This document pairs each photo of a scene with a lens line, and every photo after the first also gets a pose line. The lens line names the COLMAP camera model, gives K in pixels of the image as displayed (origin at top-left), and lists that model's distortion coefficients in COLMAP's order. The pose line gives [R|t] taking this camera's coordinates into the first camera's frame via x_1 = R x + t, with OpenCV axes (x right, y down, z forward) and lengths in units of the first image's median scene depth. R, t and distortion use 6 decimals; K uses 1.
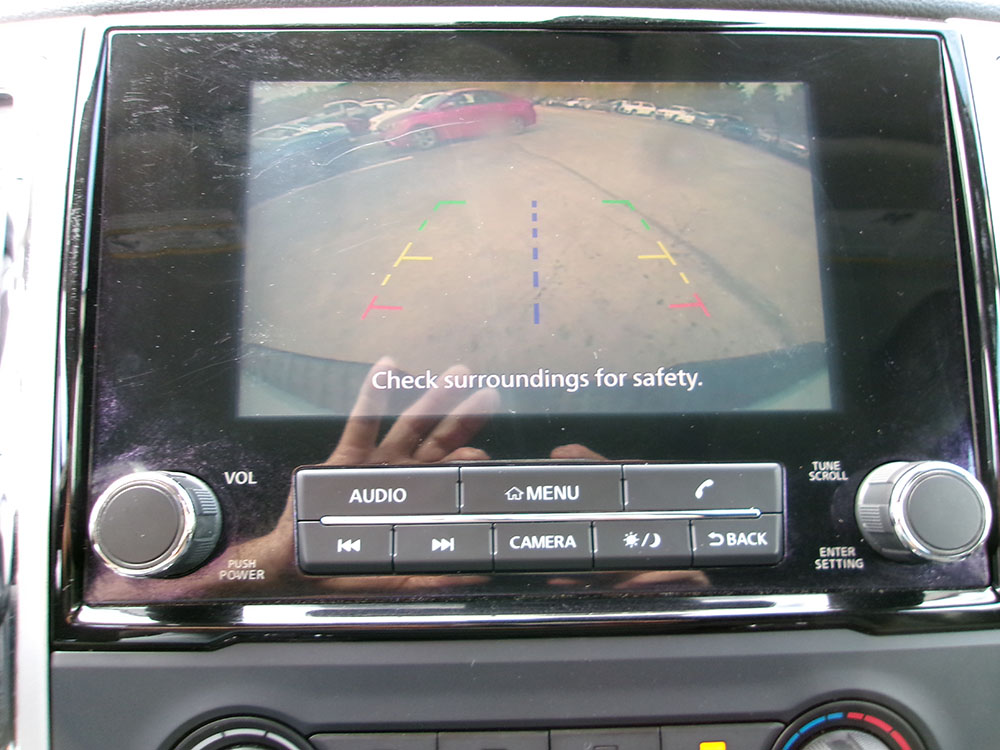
lens RADIAL K [[784.1, 0, 504.1], [0, 784.1, 376.2], [0, 0, 1]] dist [-0.037628, 0.068892]
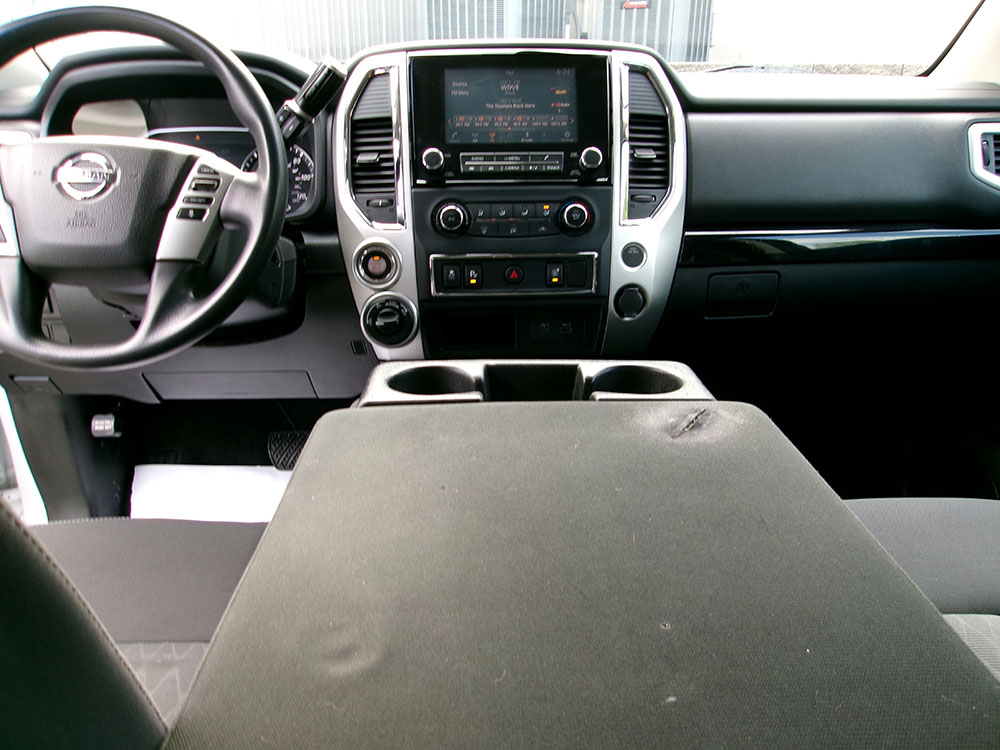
lens RADIAL K [[784.1, 0, 504.1], [0, 784.1, 376.2], [0, 0, 1]] dist [-0.037628, 0.068892]
pose [[0.999955, -0.007305, -0.006035, 0.020375], [0.007765, 0.996755, 0.080122, 1.085941], [0.005430, -0.080166, 0.996767, -3.823223]]
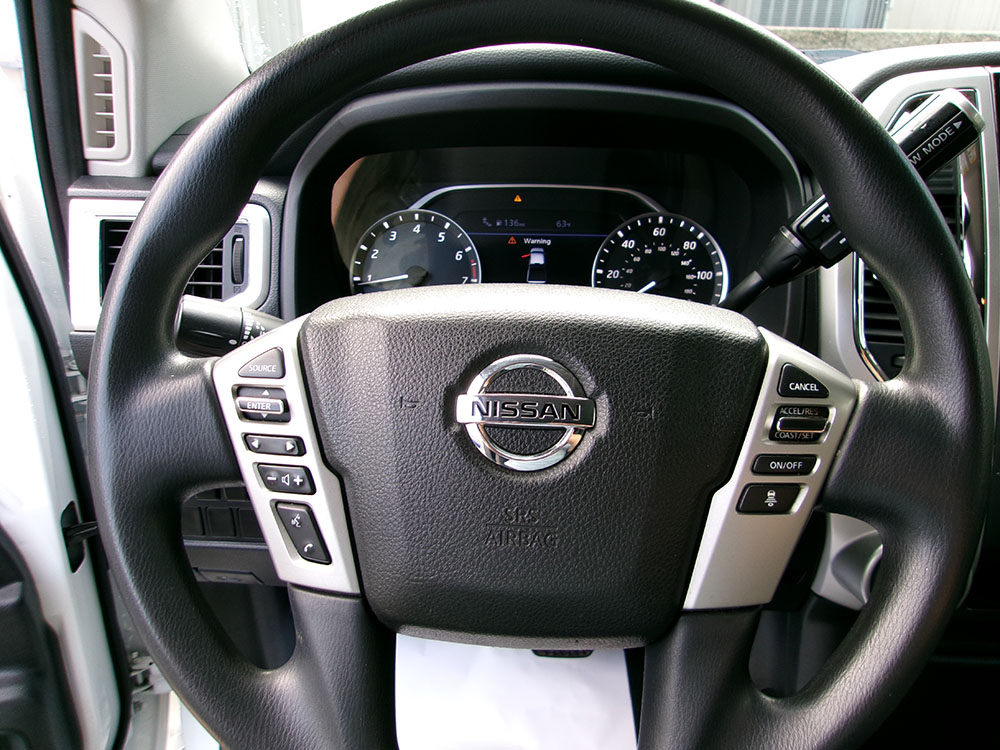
lens RADIAL K [[784.1, 0, 504.1], [0, 784.1, 376.2], [0, 0, 1]] dist [-0.037628, 0.068892]
pose [[0.996948, 0.013694, -0.076860, -1.891912], [-0.004447, 0.992859, 0.119207, 0.186042], [0.077944, -0.118501, 0.989890, -1.554210]]
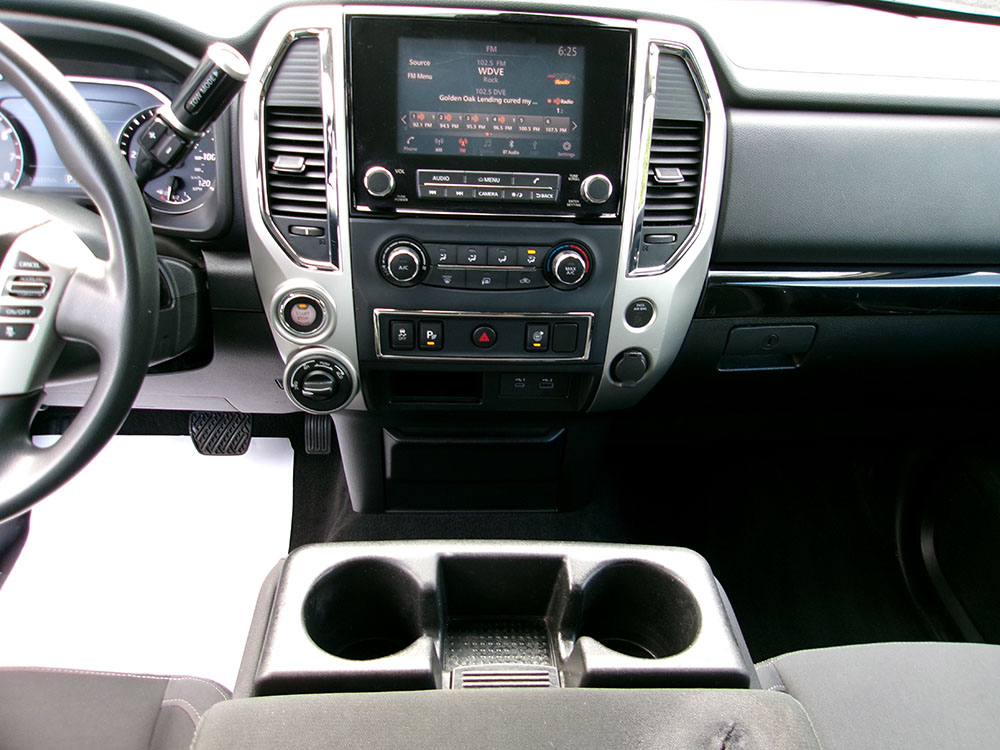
lens RADIAL K [[773.1, 0, 501.9], [0, 773.1, 371.3], [0, 0, 1]] dist [-0.002779, 0.003167]
pose [[0.998462, 0.035220, 0.042819, -0.009190], [-0.047367, 0.943266, 0.328643, -0.175417], [-0.028815, -0.330165, 0.943483, -2.491240]]
